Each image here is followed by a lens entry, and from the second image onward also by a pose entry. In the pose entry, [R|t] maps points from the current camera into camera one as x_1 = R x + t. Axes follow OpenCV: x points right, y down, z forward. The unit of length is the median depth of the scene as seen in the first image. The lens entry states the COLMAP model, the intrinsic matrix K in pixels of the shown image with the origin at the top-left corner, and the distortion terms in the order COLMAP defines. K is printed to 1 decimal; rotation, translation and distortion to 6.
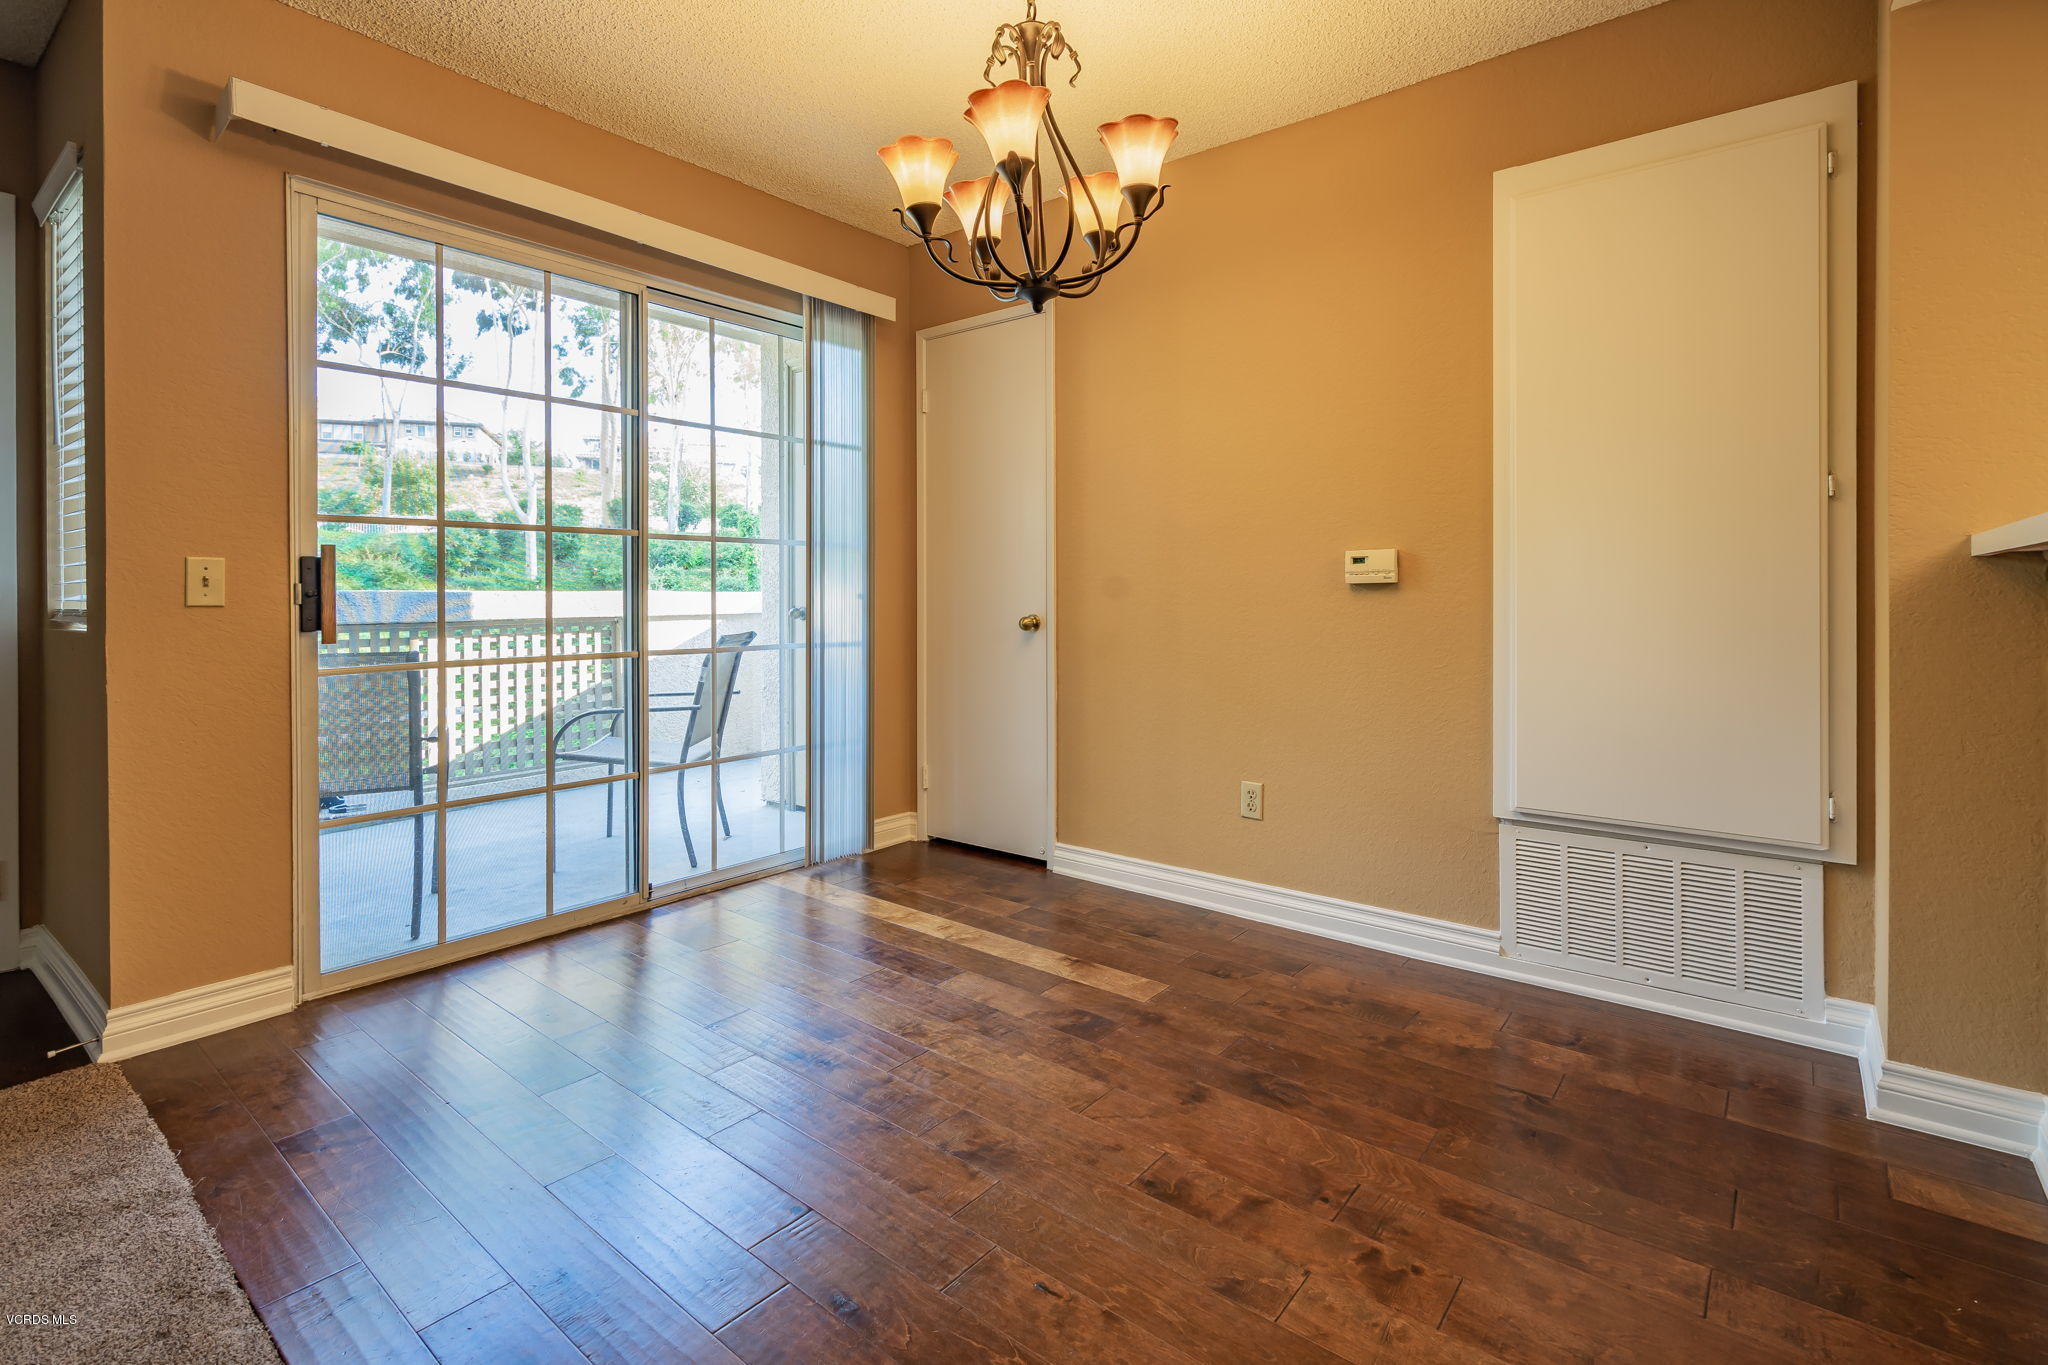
lens RADIAL K [[964.6, 0, 1031.7], [0, 964.6, 602.8], [0, 0, 1]] dist [-0.001364, 0.000378]
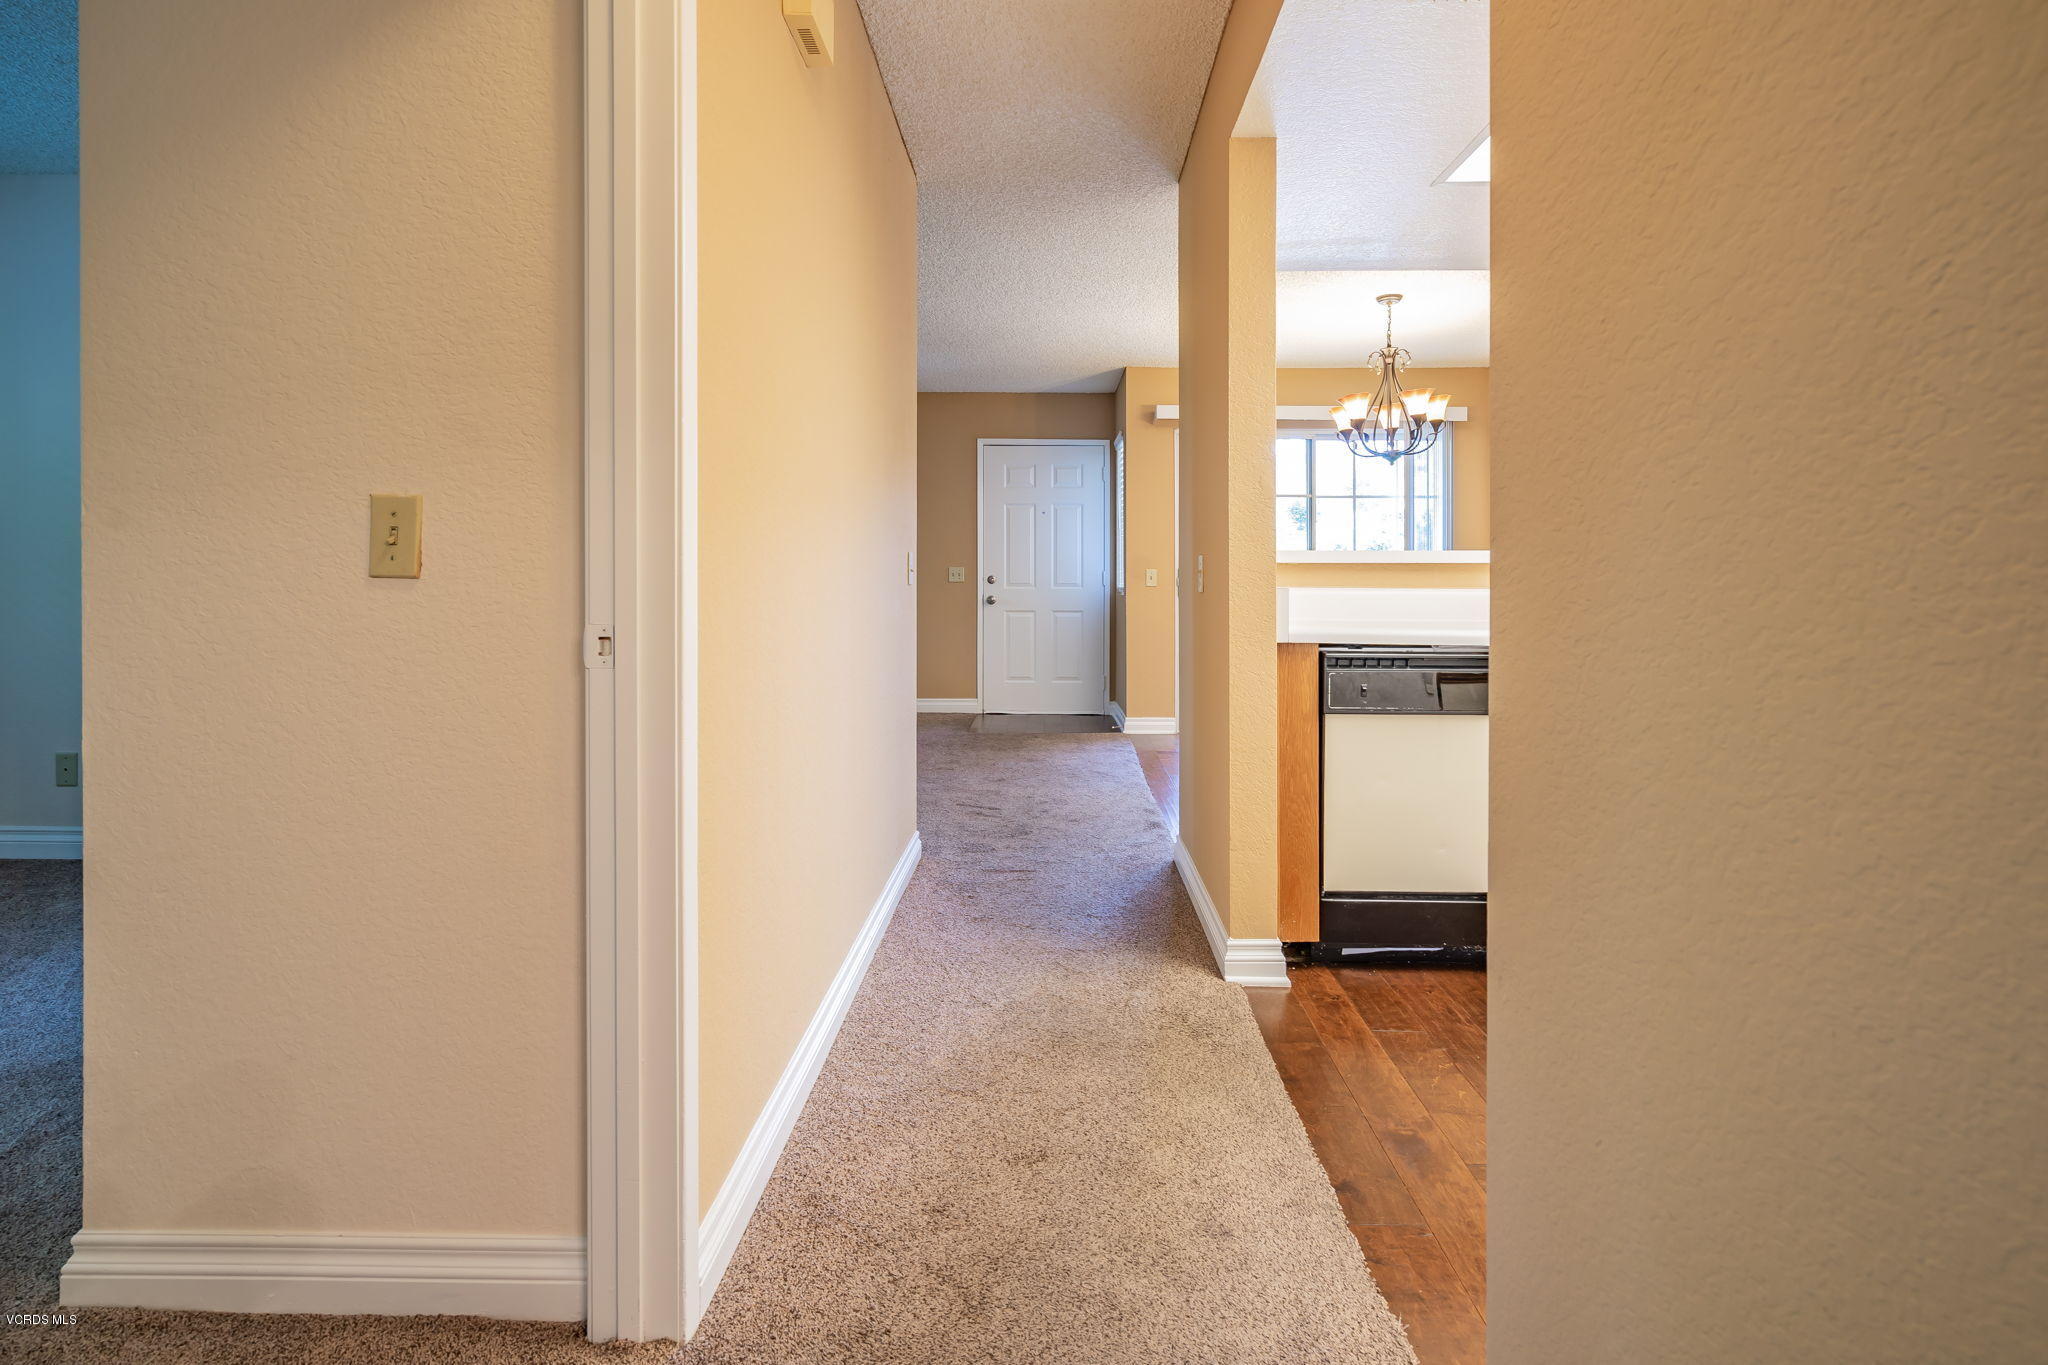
lens RADIAL K [[974.8, 0, 1026.0], [0, 974.8, 579.5], [0, 0, 1]] dist [-0.000026, 0.000140]
pose [[0.602711, 0.003334, -0.797953, 1.181494], [-0.006287, 0.999980, -0.000570, -0.009937], [0.797935, 0.005360, 0.602720, -1.002190]]
